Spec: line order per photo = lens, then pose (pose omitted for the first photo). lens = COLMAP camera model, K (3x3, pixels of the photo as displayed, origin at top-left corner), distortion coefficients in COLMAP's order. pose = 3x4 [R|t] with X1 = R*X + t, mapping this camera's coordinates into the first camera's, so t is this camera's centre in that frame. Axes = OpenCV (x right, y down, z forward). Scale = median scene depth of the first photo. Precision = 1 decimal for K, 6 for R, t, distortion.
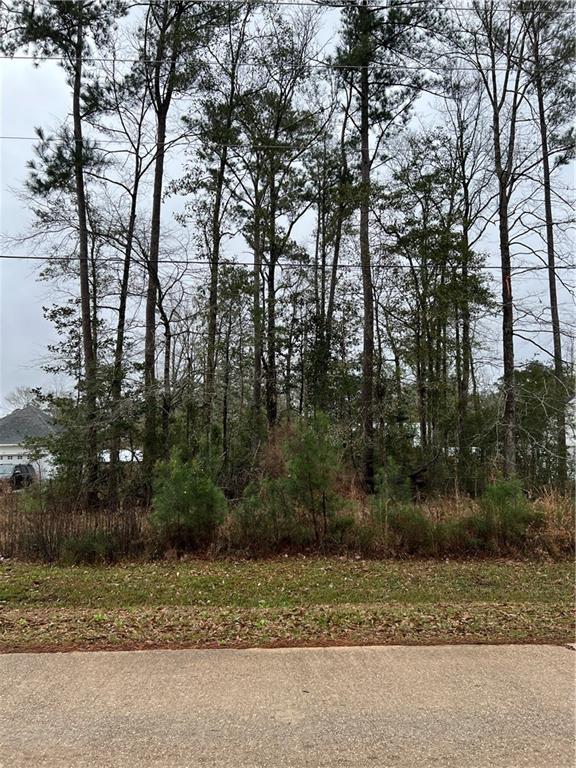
lens RADIAL K [[610.1, 0, 288.0], [0, 610.1, 384.0], [0, 0, 1]] dist [0.037681, -0.000072]
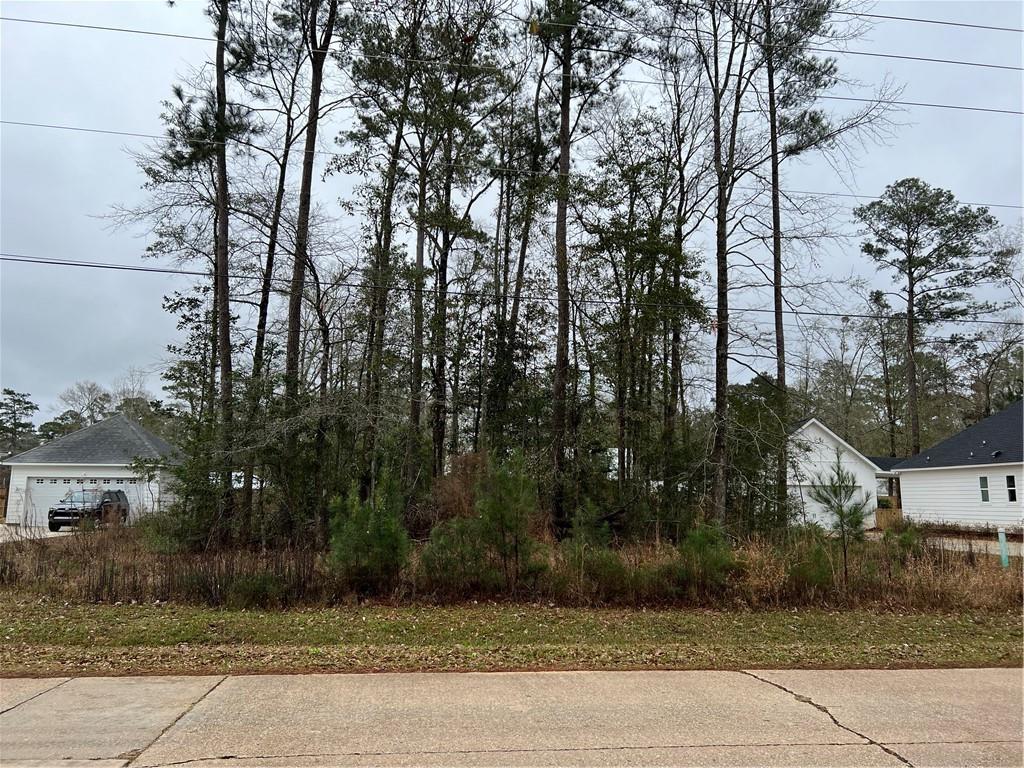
lens RADIAL K [[813.4, 0, 512.0], [0, 813.4, 384.0], [0, 0, 1]] dist [0.037681, -0.000072]
pose [[0.995848, 0.036886, 0.083220, -0.030168], [-0.036342, 0.999307, -0.008054, -0.021253], [-0.083459, 0.004996, 0.996499, -0.118345]]
